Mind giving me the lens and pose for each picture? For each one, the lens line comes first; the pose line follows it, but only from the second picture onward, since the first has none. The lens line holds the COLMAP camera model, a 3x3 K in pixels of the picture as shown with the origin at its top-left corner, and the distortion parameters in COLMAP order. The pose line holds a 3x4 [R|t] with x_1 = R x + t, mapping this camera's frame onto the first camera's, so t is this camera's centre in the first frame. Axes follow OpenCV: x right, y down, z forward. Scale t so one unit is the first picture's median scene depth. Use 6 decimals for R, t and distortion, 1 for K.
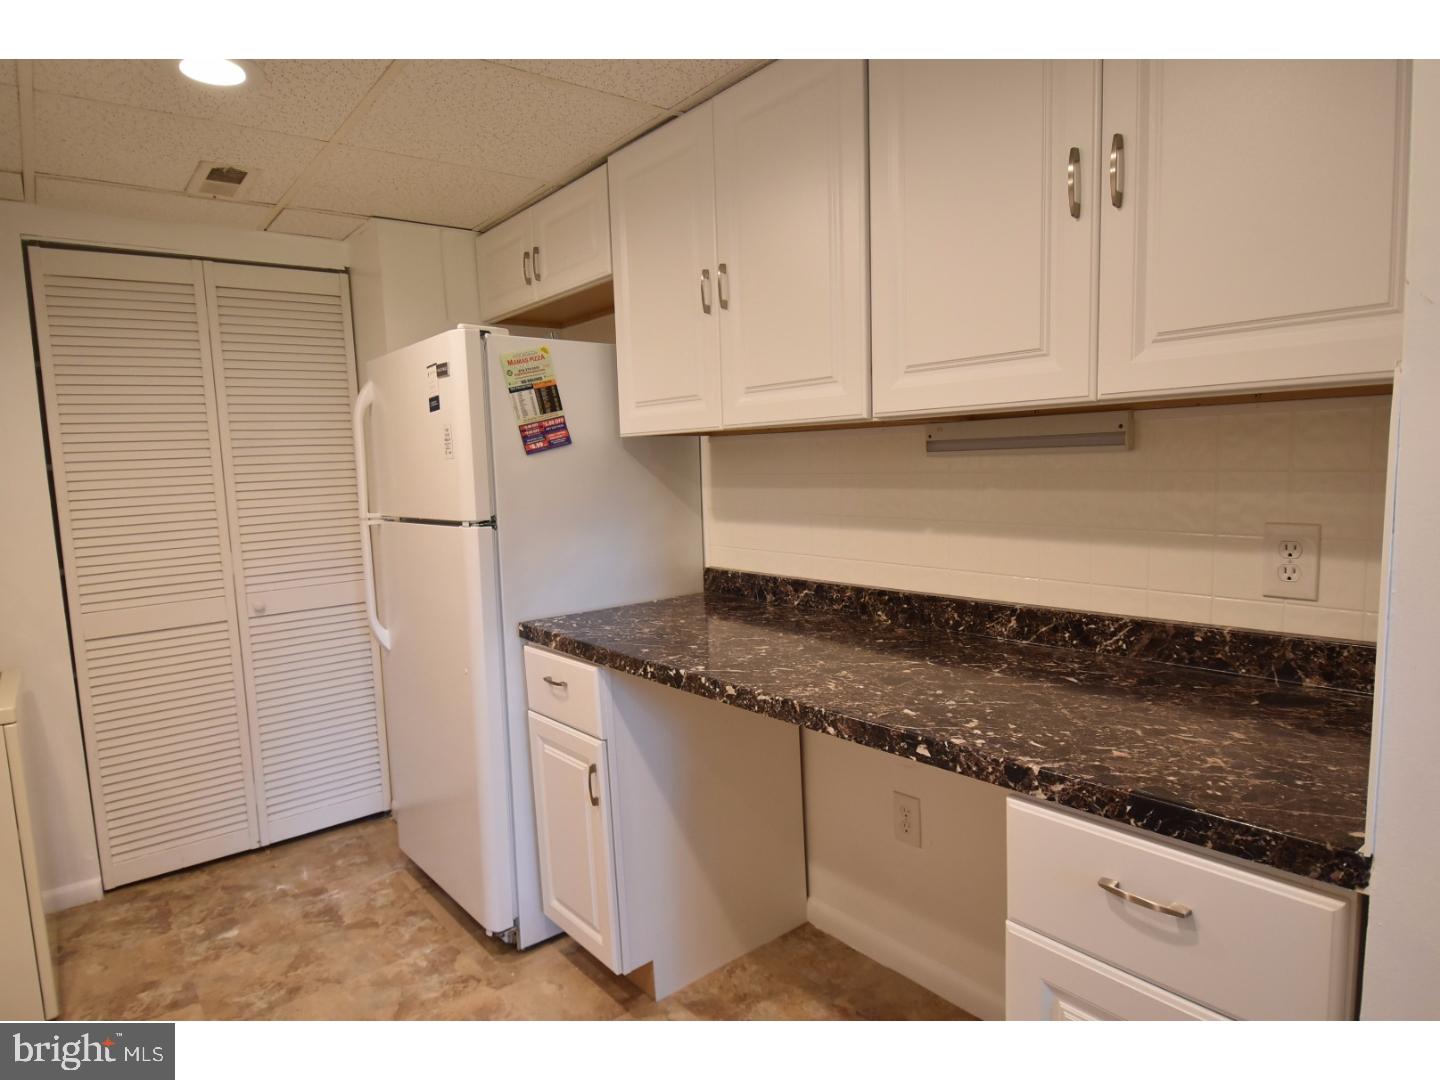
lens RADIAL K [[863.6, 0, 729.7], [0, 863.6, 544.7], [0, 0, 1]] dist [-0.004663, -0.001393]
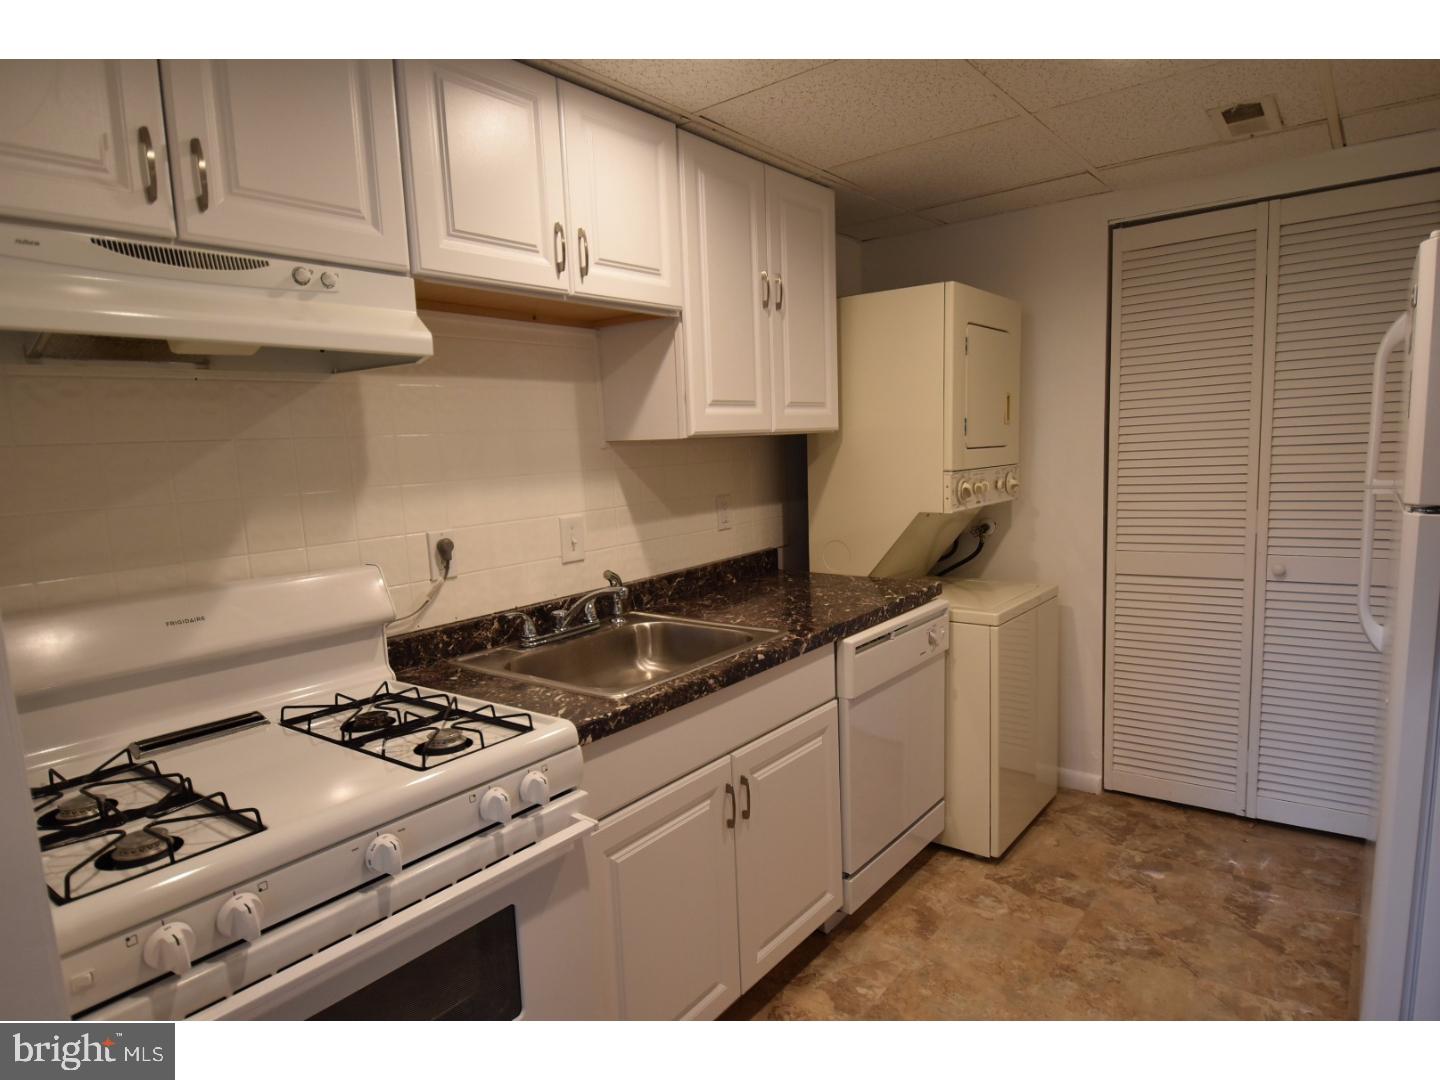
lens RADIAL K [[863.6, 0, 729.3], [0, 863.6, 544.0], [0, 0, 1]] dist [-0.004663, -0.001393]
pose [[0.243118, 0.143091, -0.959384, 0.226483], [-0.072517, 0.988973, 0.129128, -0.039006], [0.967282, 0.038178, 0.250814, 0.215623]]
